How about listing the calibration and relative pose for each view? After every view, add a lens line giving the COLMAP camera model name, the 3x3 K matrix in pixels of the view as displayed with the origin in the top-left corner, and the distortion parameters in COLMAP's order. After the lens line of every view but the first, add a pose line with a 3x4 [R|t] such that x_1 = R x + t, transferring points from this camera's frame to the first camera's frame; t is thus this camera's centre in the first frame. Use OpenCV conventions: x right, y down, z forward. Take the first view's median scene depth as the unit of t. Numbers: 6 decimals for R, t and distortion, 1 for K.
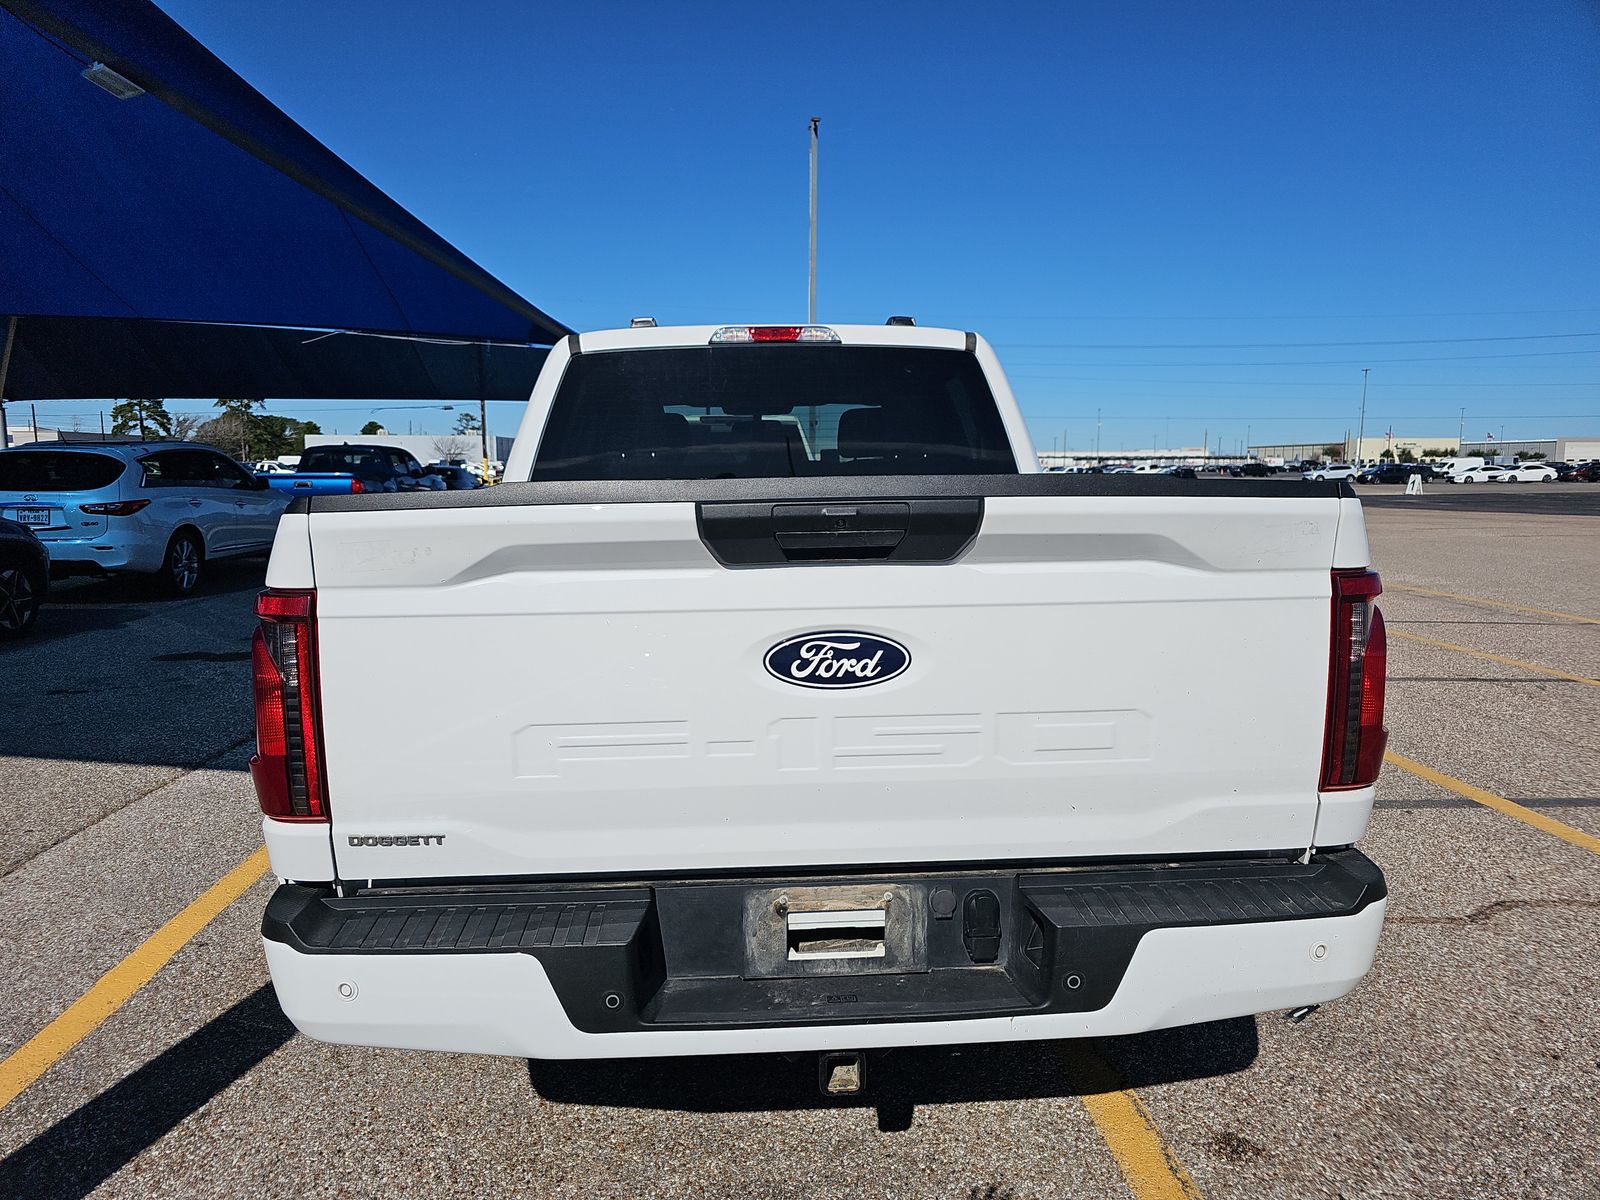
lens RADIAL K [[1075.5, 0, 788.8], [0, 1075.5, 605.5], [0, 0, 1]] dist [0.047852, -0.040424]
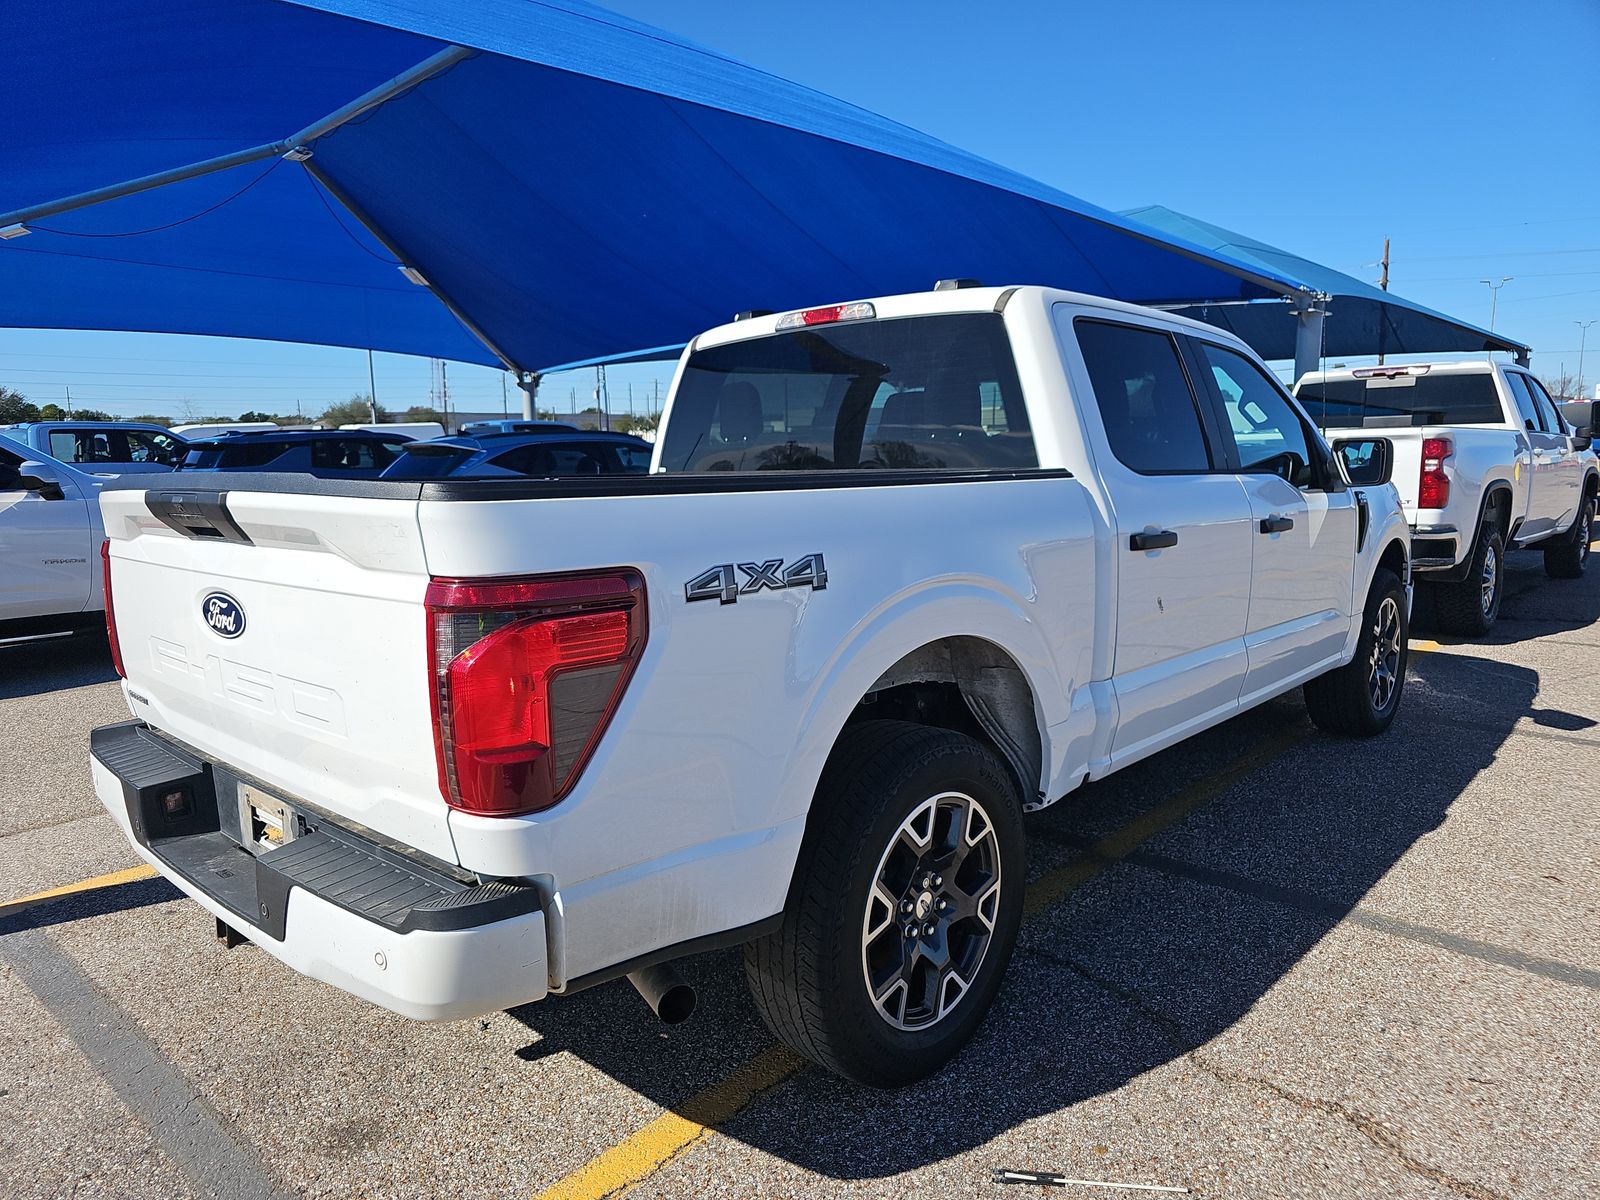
lens RADIAL K [[1075.5, 0, 788.8], [0, 1075.5, 605.5], [0, 0, 1]] dist [0.047852, -0.040424]
pose [[0.688390, 0.095611, -0.719012, 1.368924], [-0.072875, 0.995375, 0.062590, -0.086883], [0.721671, 0.009312, 0.692174, 0.559088]]
